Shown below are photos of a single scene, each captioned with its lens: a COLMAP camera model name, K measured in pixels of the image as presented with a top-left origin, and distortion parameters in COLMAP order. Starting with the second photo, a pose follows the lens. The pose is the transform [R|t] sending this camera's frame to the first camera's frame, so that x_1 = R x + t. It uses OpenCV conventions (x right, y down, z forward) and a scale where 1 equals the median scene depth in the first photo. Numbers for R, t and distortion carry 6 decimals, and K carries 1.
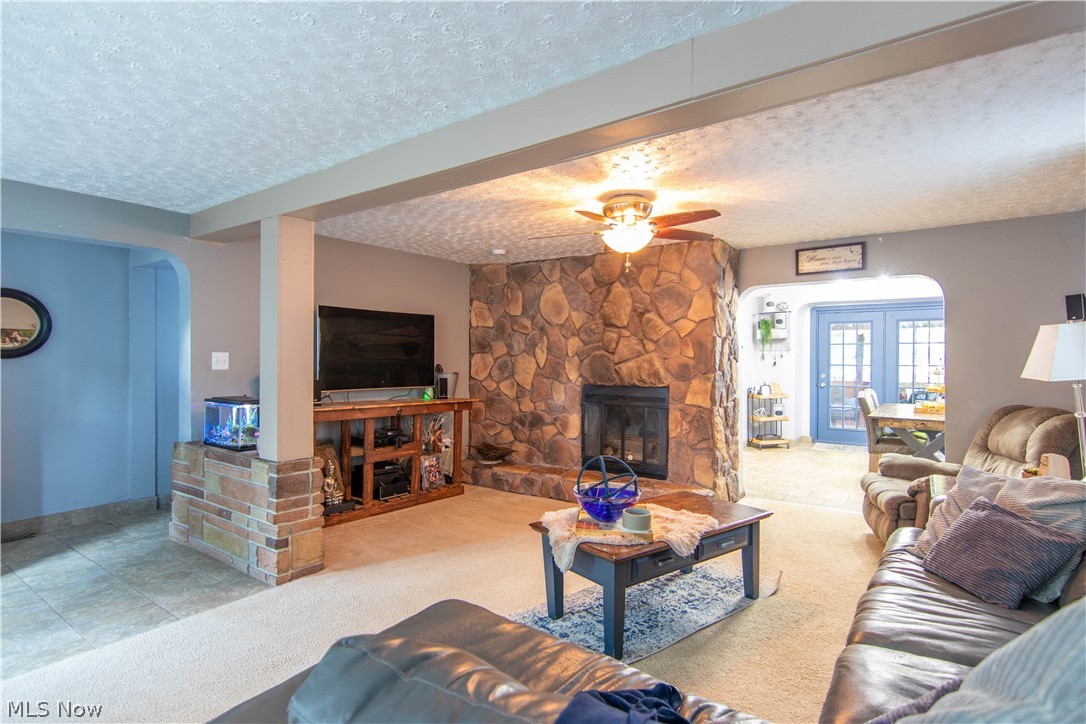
lens RADIAL K [[558.2, 0, 543.0], [0, 558.2, 362.0], [0, 0, 1]] dist [-0.001502, 0.003393]
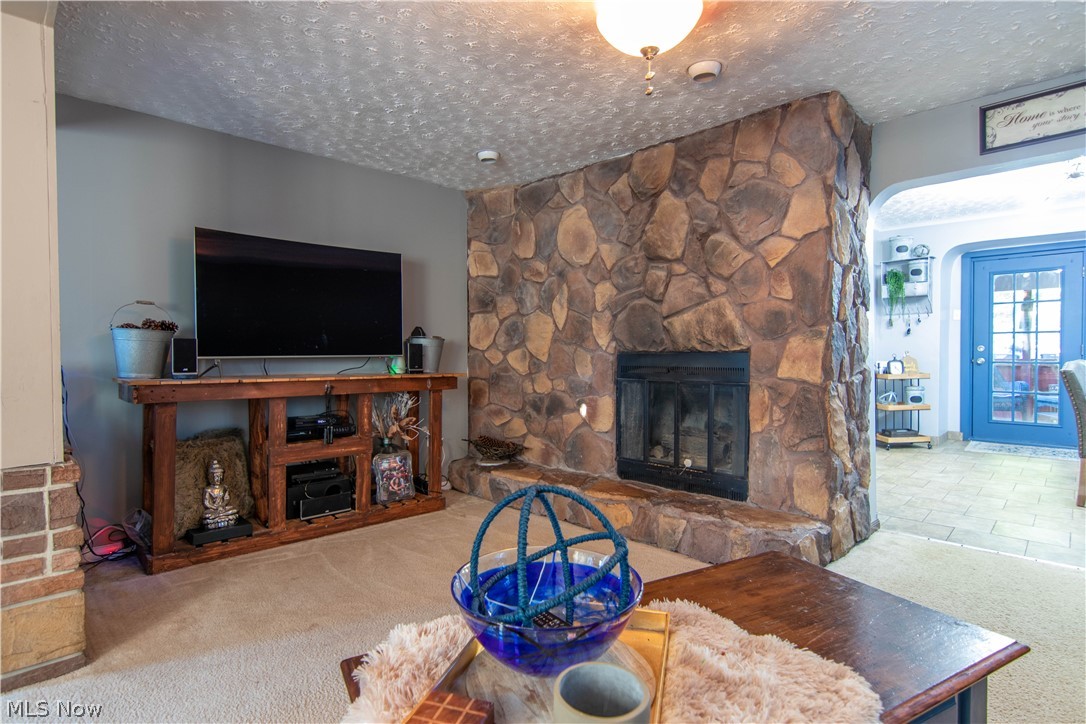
lens RADIAL K [[558.2, 0, 543.0], [0, 558.2, 362.0], [0, 0, 1]] dist [-0.001502, 0.003393]
pose [[0.988680, -0.005835, -0.149923, 0.087897], [0.008341, 0.999836, 0.016091, 0.043077], [0.149805, -0.017159, 0.988567, 0.339448]]
